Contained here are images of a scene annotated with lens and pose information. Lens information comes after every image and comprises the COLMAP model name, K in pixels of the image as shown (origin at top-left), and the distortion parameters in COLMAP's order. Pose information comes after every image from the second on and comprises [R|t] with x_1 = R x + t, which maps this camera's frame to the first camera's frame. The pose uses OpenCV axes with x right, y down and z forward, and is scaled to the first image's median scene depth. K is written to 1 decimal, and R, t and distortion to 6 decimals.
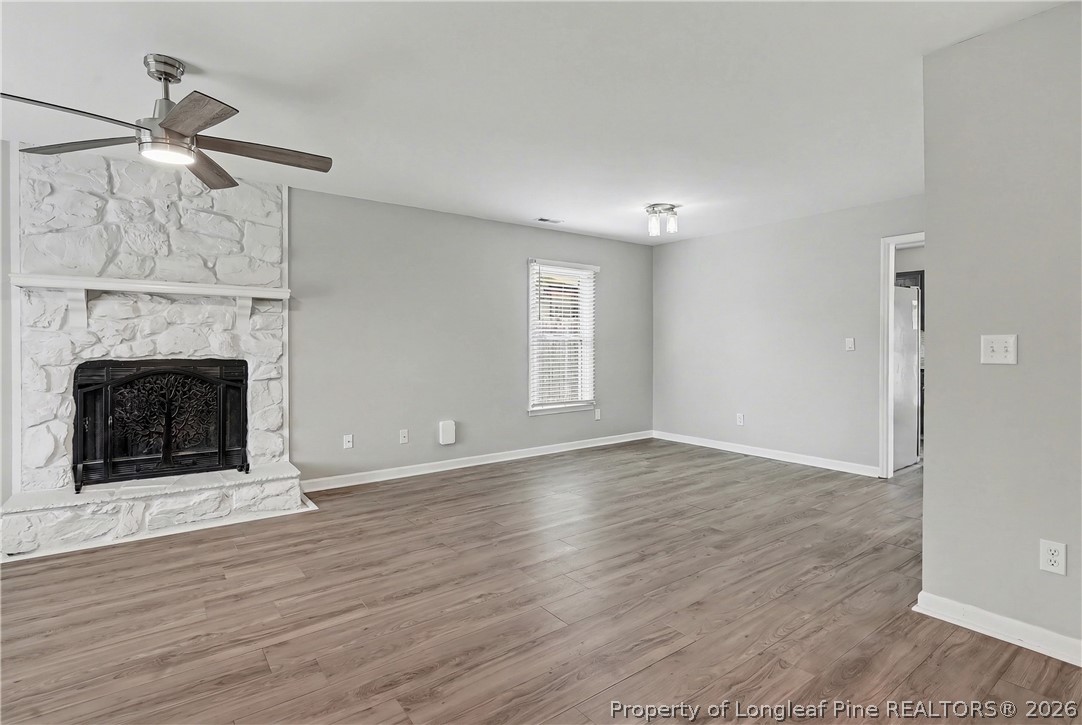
lens RADIAL K [[522.3, 0, 539.5], [0, 522.3, 355.8], [0, 0, 1]] dist [-0.000403, -0.001173]
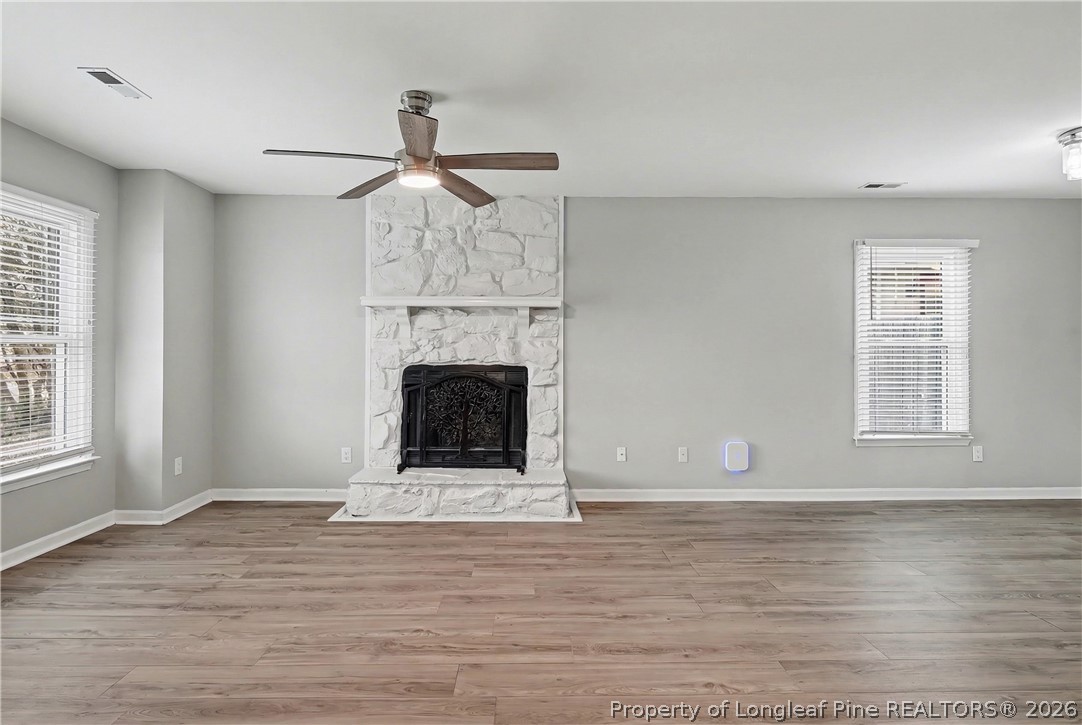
lens RADIAL K [[535.6, 0, 534.9], [0, 535.6, 349.6], [0, 0, 1]] dist [0.010486, -0.008120]
pose [[0.811714, -0.002236, -0.584050, 0.092393], [-0.013578, 0.999650, -0.022698, -0.001824], [0.583897, 0.026355, 0.811400, 0.141987]]
